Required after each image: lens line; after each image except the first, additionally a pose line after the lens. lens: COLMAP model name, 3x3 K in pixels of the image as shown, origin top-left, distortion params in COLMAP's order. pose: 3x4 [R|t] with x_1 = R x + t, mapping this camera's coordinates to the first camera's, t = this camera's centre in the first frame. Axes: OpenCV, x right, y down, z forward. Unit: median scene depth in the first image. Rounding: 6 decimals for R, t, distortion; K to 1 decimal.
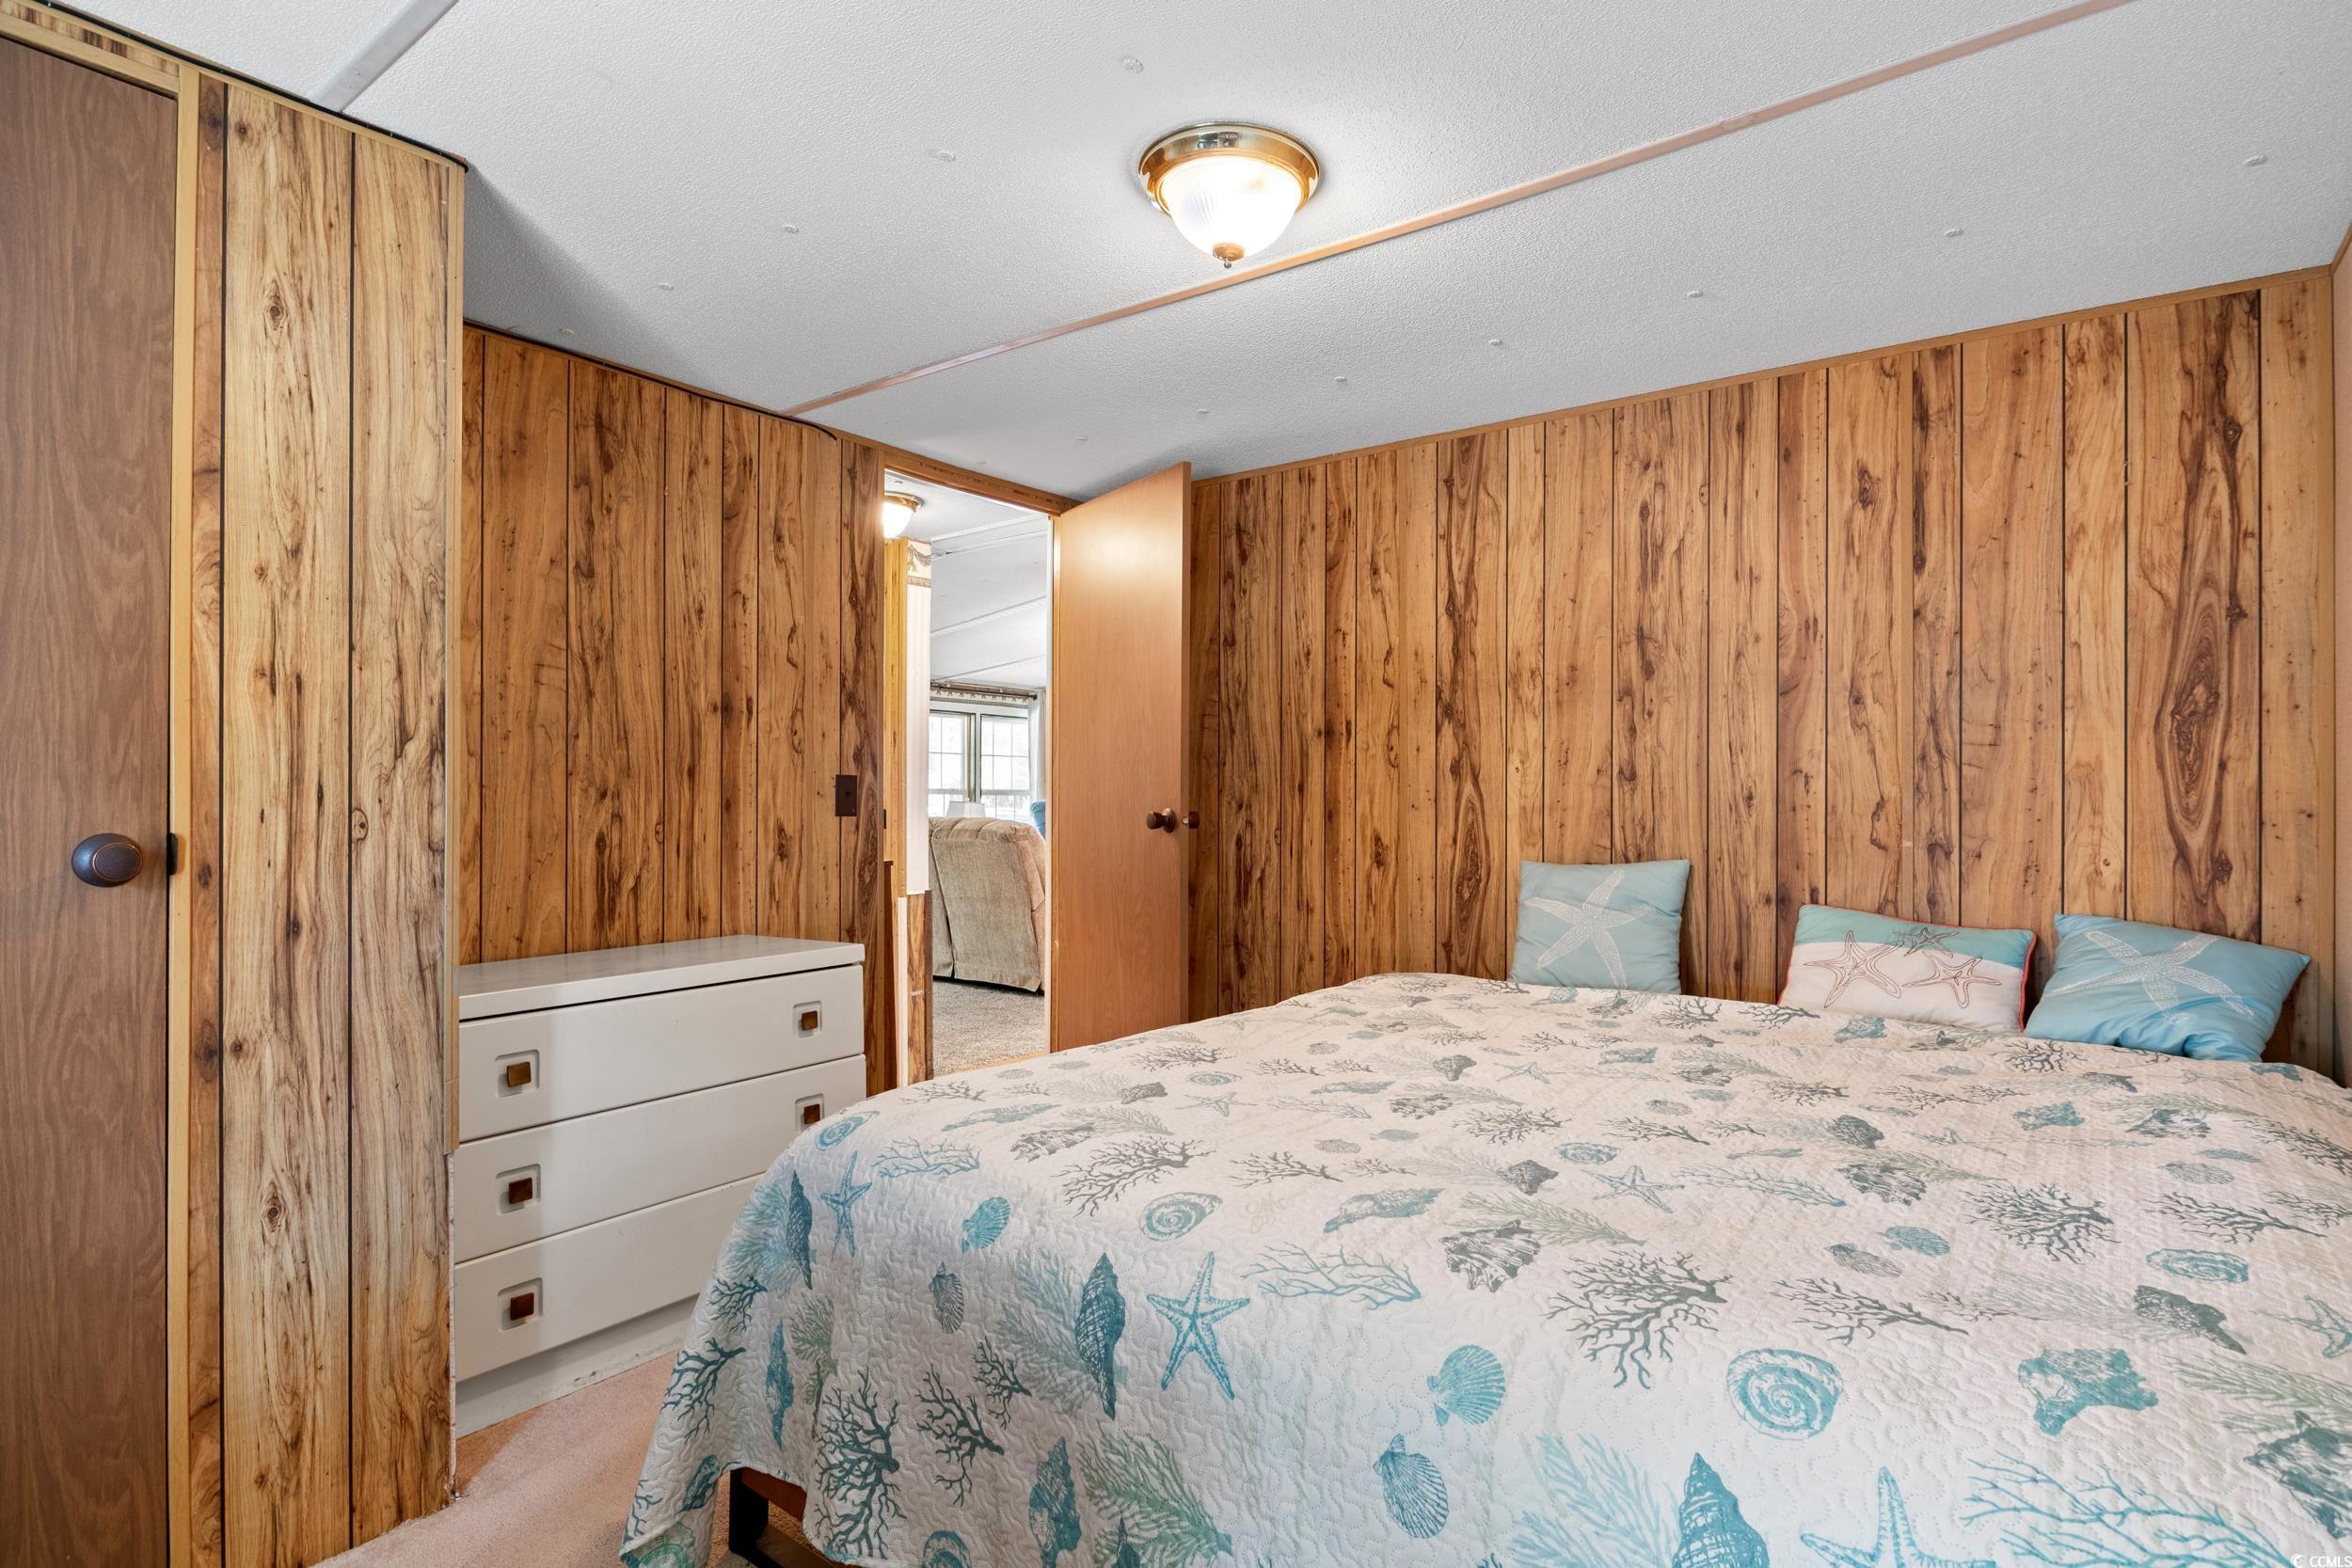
lens RADIAL K [[1179.4, 0, 1217.4], [0, 1179.4, 793.1], [0, 0, 1]] dist [-0.008089, 0.000004]
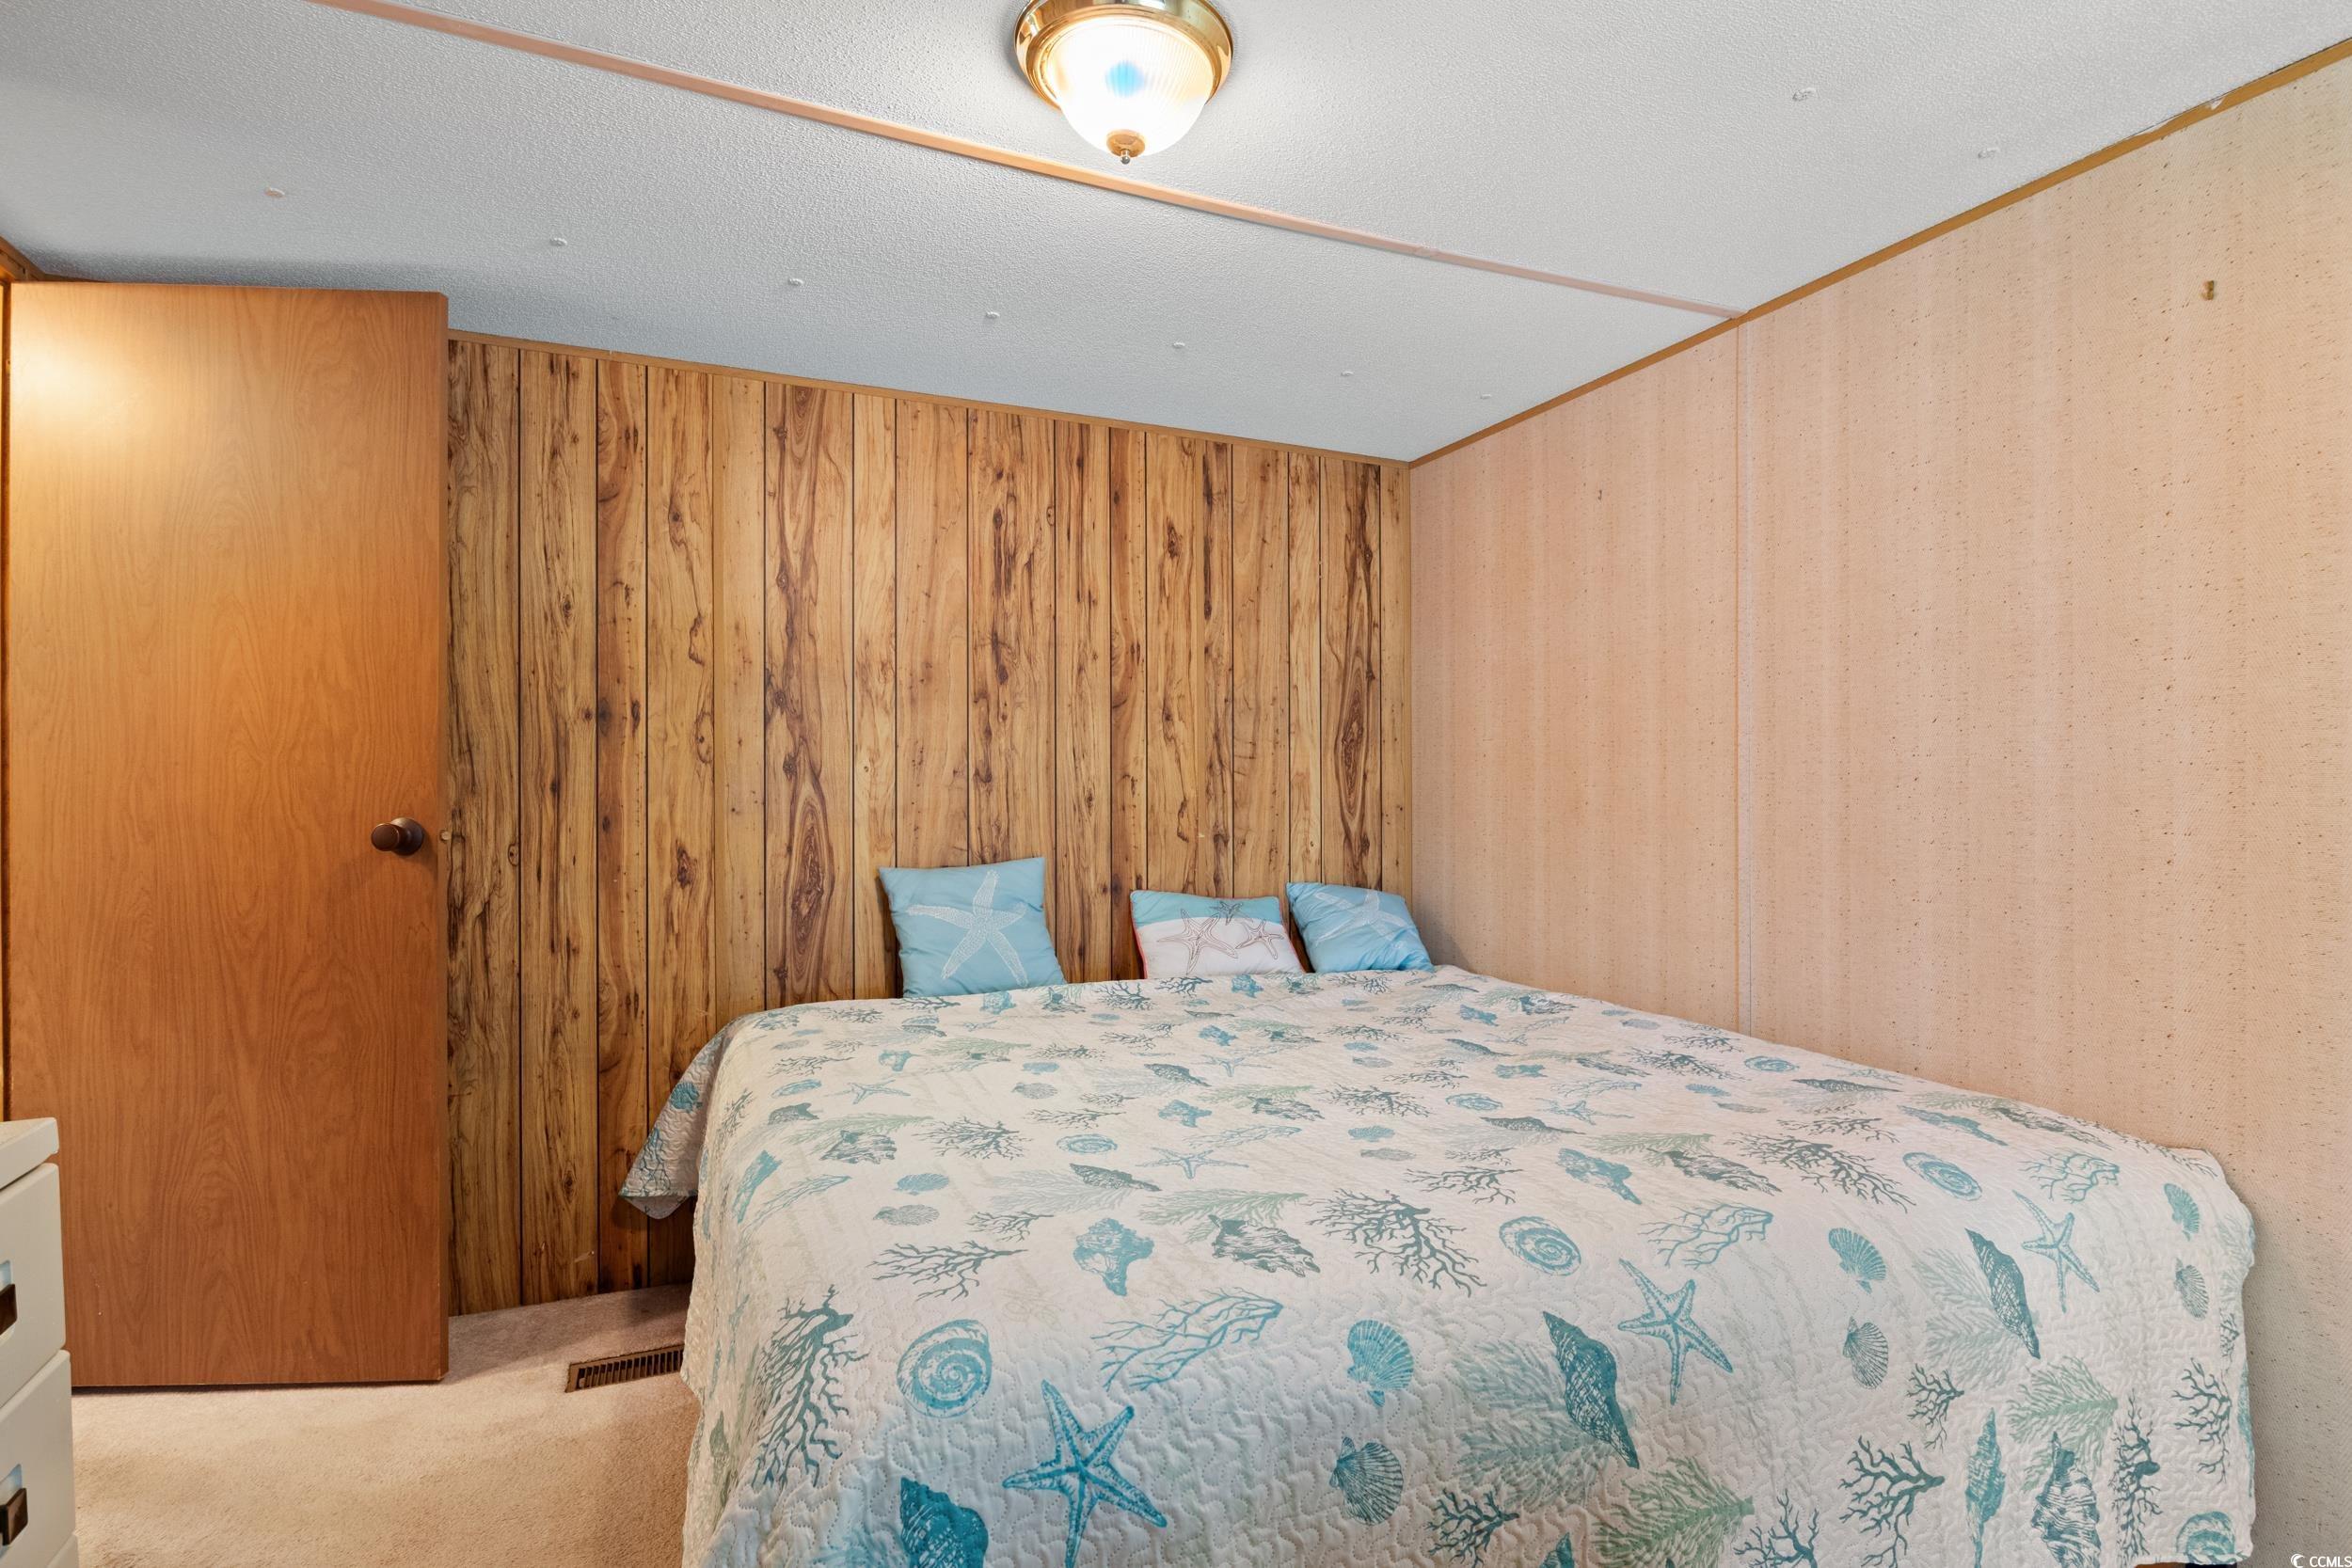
lens RADIAL K [[1179.4, 0, 1180.4], [0, 1179.4, 796.7], [0, 0, 1]] dist [-0.008089, 0.000004]
pose [[0.498647, -0.002082, 0.866802, -0.465581], [-0.000828, 0.999996, 0.002878, -0.001148], [-0.866805, -0.002153, 0.498643, 0.367843]]
